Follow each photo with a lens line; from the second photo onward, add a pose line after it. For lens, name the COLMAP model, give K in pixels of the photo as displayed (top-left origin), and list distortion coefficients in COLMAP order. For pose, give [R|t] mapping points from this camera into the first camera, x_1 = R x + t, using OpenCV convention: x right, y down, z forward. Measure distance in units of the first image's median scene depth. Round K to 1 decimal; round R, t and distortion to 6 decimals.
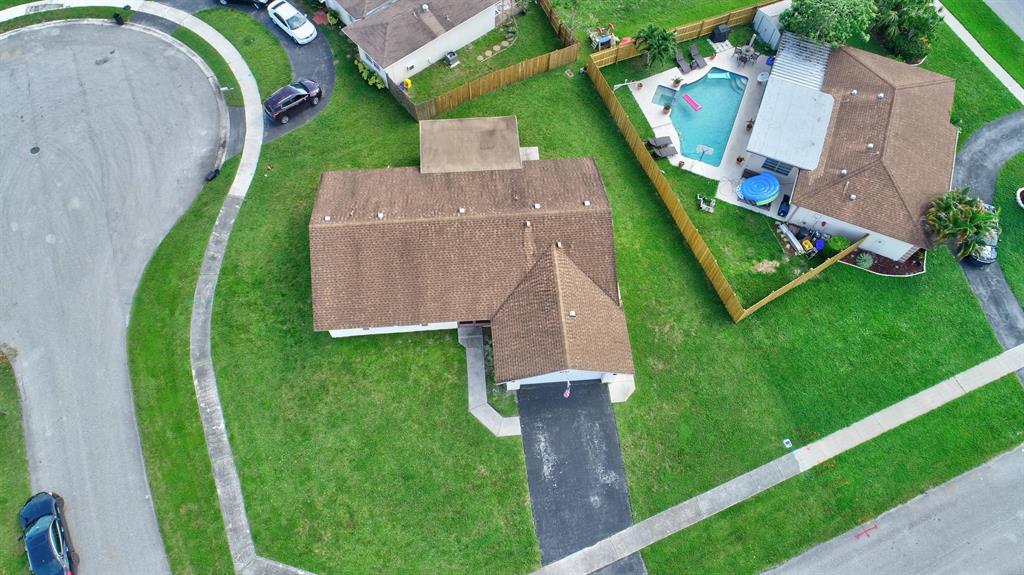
lens RADIAL K [[677.7, 0, 512.0], [0, 677.7, 287.5], [0, 0, 1]] dist [-0.007453, -0.001309]
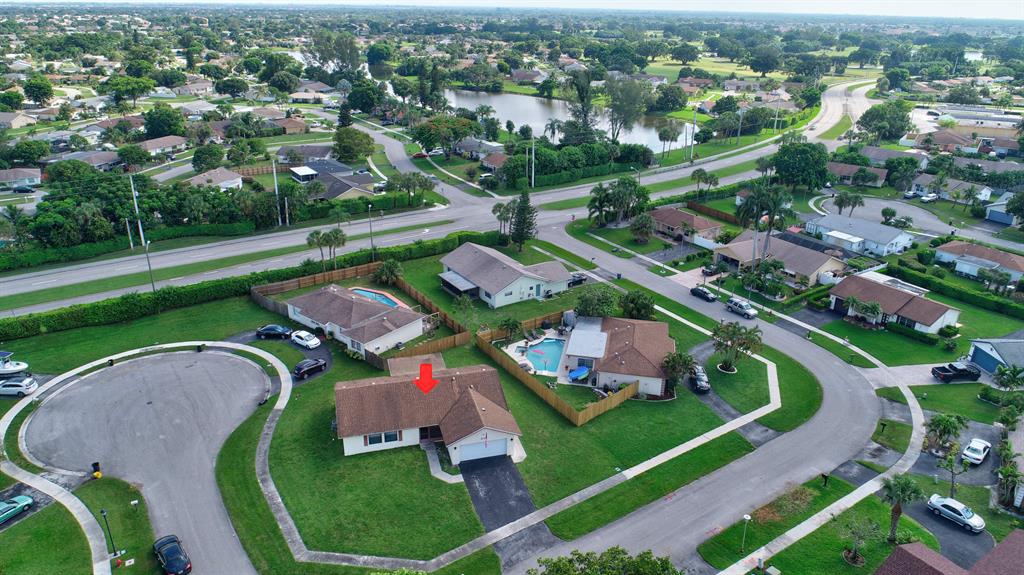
lens RADIAL K [[677.7, 0, 512.0], [0, 677.7, 287.5], [0, 0, 1]] dist [-0.007453, -0.001309]
pose [[0.982420, -0.079881, 0.168730, -0.112585], [0.170550, 0.751600, -0.637189, 0.928207], [-0.075918, 0.654764, 0.752011, -0.579690]]
